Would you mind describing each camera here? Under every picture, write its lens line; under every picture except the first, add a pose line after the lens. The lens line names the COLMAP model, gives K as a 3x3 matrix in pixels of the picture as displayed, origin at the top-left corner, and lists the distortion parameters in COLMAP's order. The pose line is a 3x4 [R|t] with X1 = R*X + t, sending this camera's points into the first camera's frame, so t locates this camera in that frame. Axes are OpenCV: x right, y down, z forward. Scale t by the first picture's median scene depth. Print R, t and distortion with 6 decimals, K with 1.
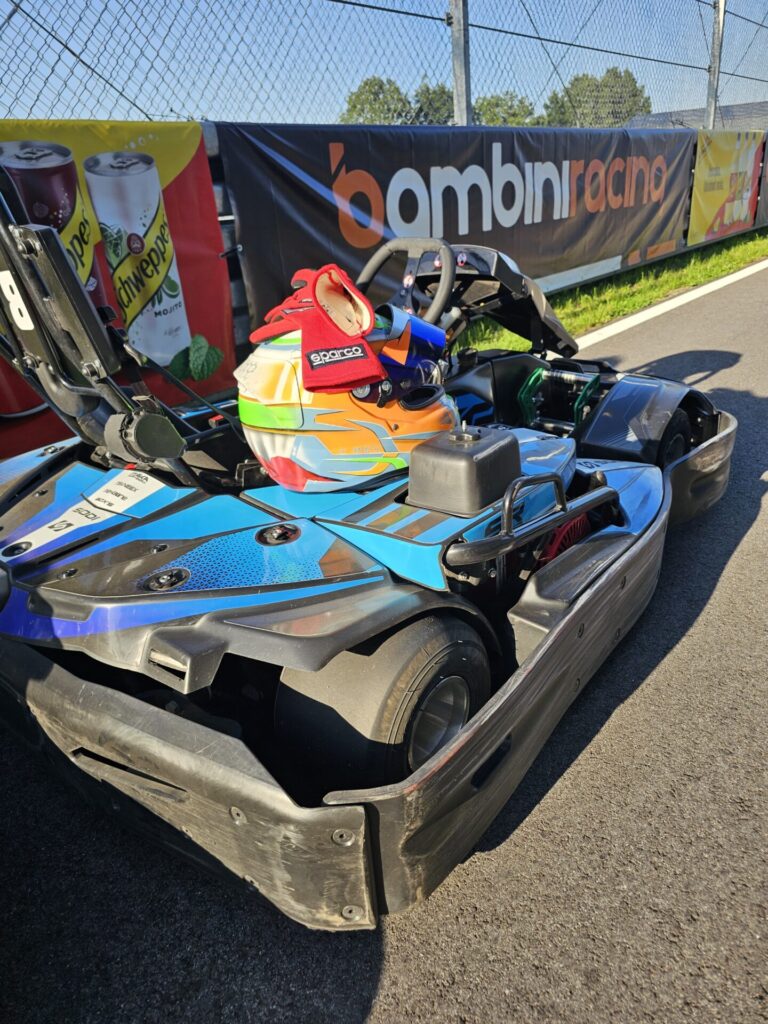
lens RADIAL K [[681.5, 0, 380.1], [0, 681.5, 538.9], [0, 0, 1]] dist [0.056899, -0.042277]
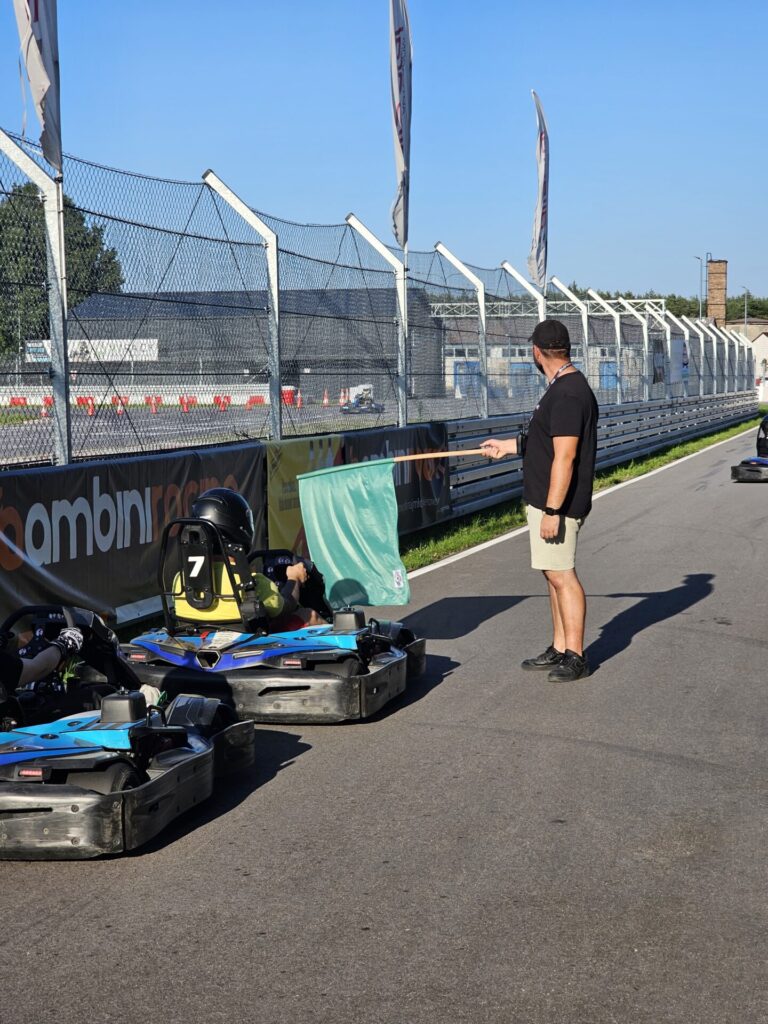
lens RADIAL K [[2324.6, 0, 361.2], [0, 2324.6, 525.5], [0, 0, 1]] dist [0.103710, 0.000000]
pose [[0.899301, 0.037792, 0.435695, -0.804599], [0.138473, 0.920394, -0.365650, 0.657860], [-0.414830, 0.389161, 0.822478, -1.609839]]
